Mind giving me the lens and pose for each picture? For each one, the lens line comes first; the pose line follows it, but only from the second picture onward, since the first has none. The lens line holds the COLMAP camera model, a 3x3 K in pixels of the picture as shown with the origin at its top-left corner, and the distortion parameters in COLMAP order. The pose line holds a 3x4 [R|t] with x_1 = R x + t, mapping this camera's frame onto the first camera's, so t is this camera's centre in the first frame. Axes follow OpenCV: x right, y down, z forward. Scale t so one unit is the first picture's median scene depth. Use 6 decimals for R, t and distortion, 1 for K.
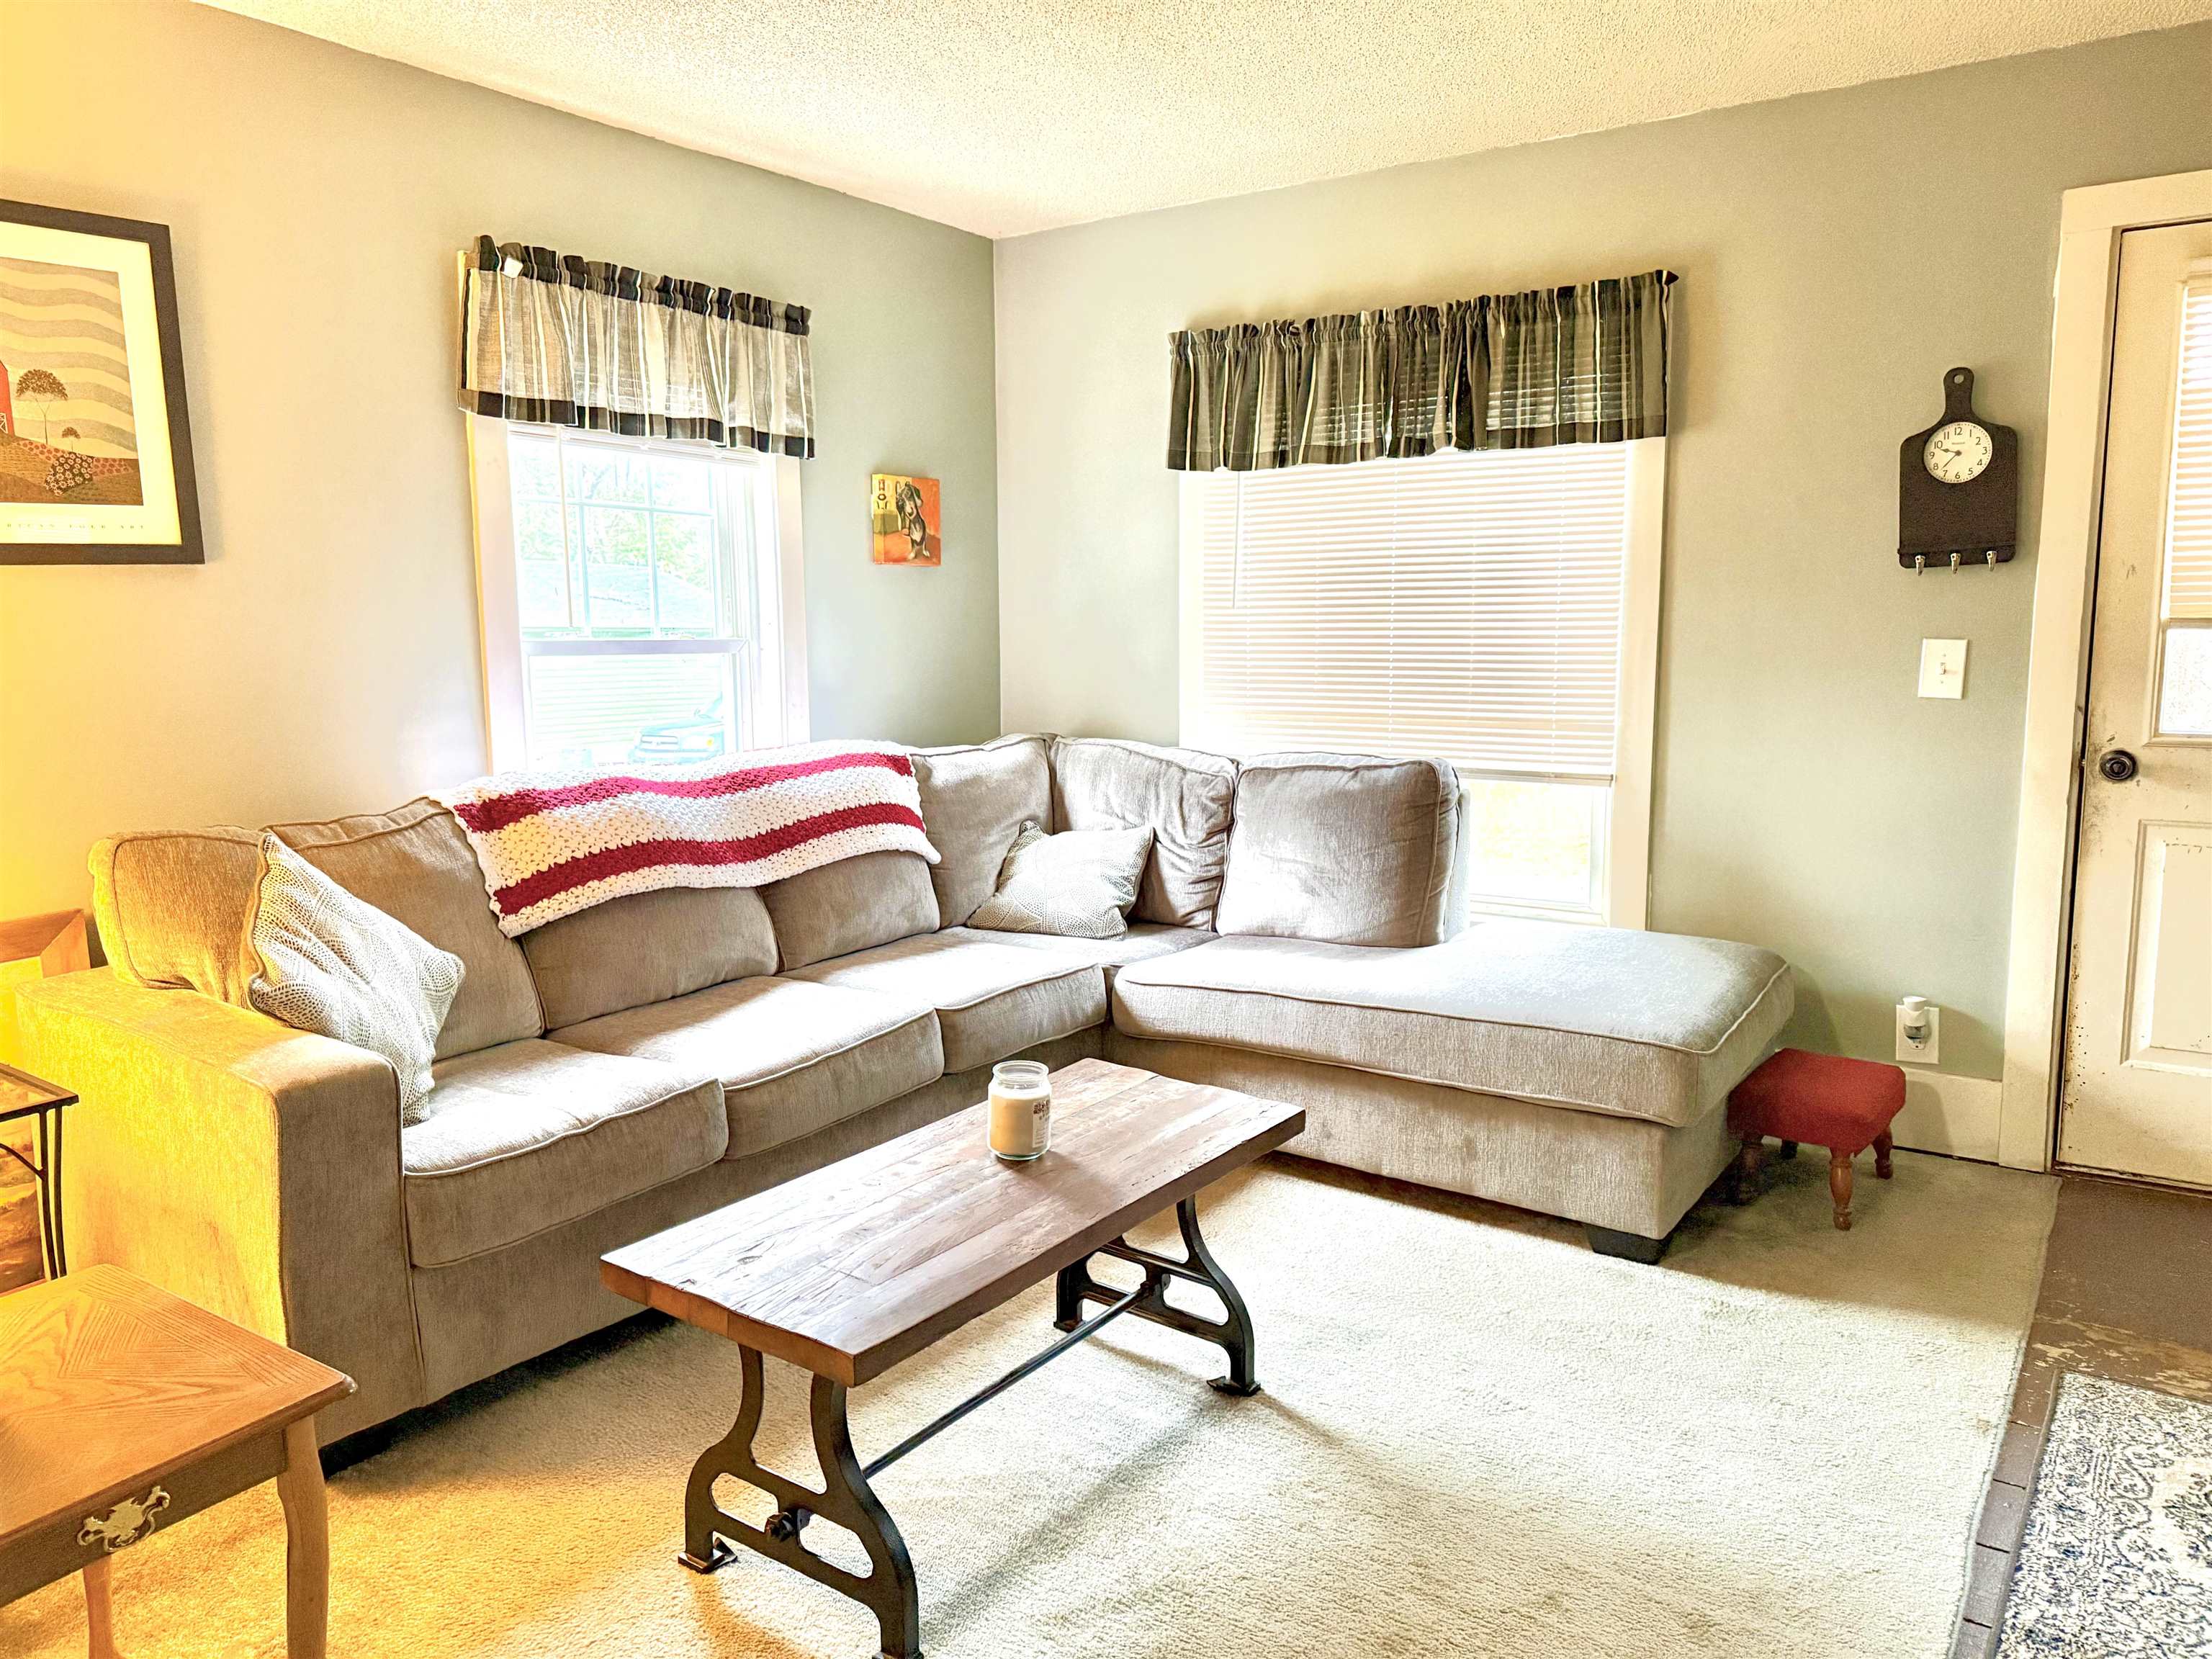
lens RADIAL K [[1542.3, 0, 1105.7], [0, 1542.3, 837.6], [0, 0, 1]] dist [0.135952, -0.189796]
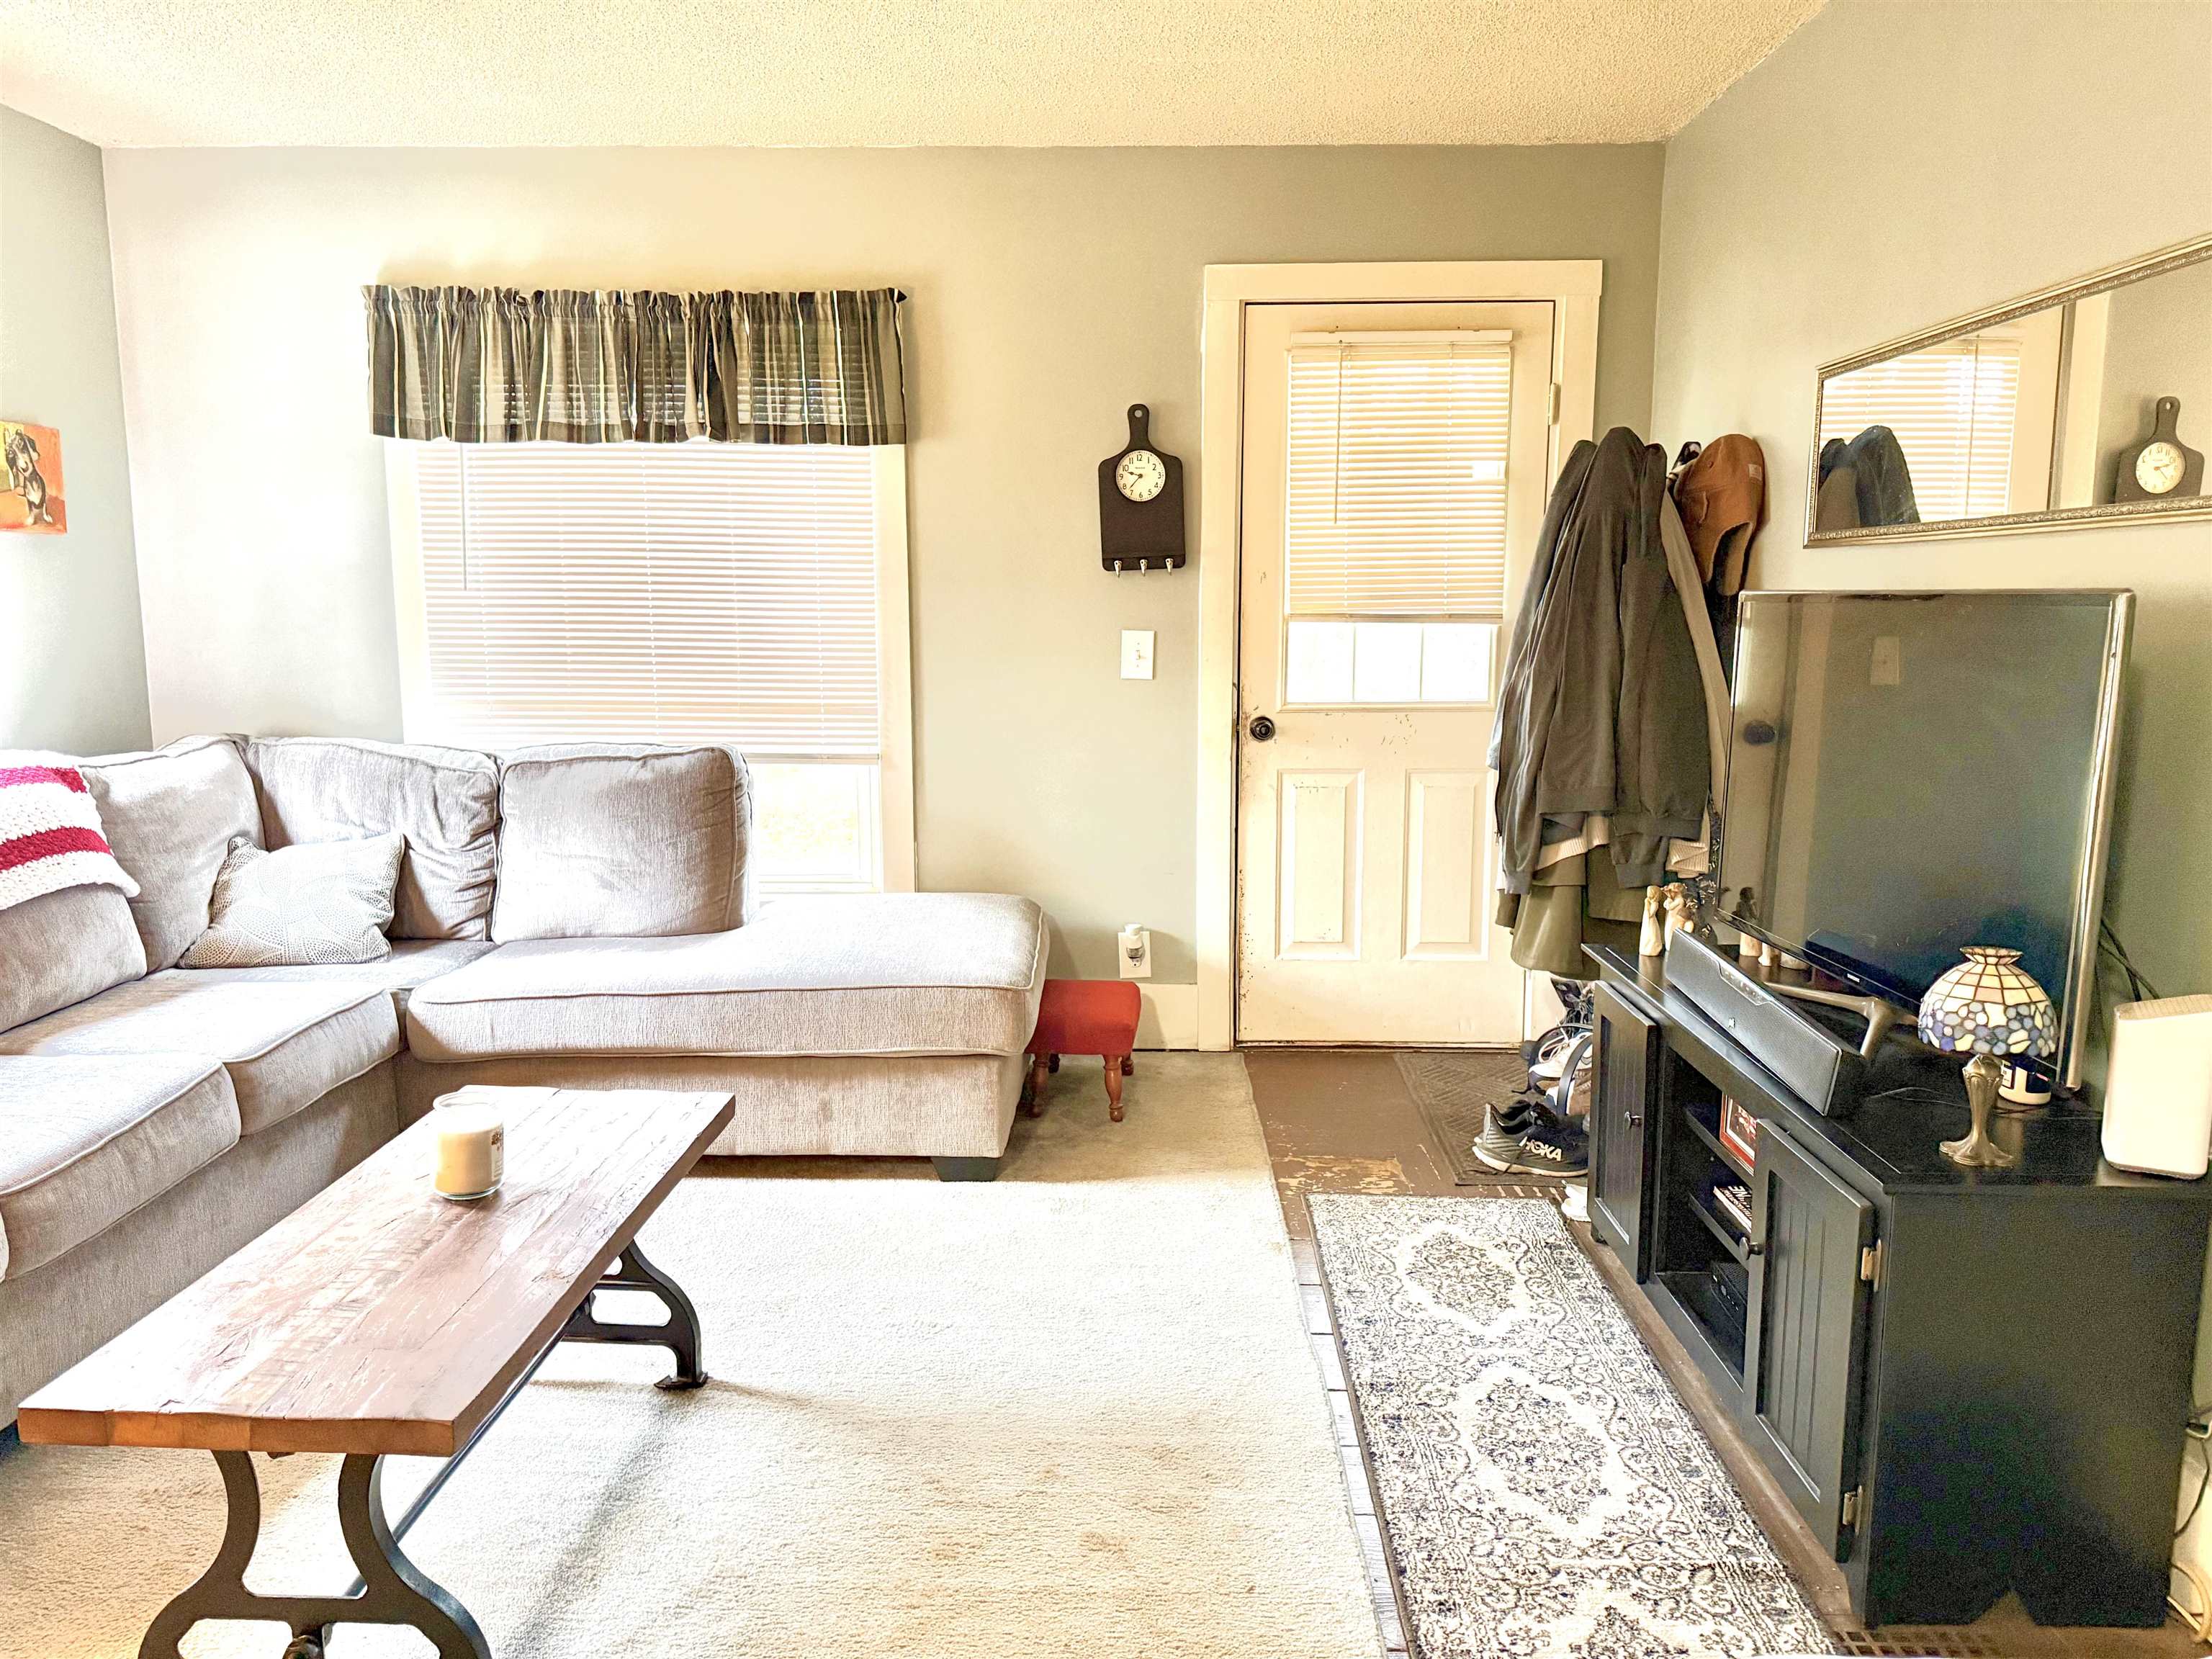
lens RADIAL K [[1532.2, 0, 1104.8], [0, 1532.2, 850.8], [0, 0, 1]] dist [0.148662, -0.181798]
pose [[0.838952, -0.080824, 0.538170, -0.132590], [0.071500, 0.996708, 0.038228, -0.002562], [-0.539488, 0.006408, 0.841969, 0.011743]]
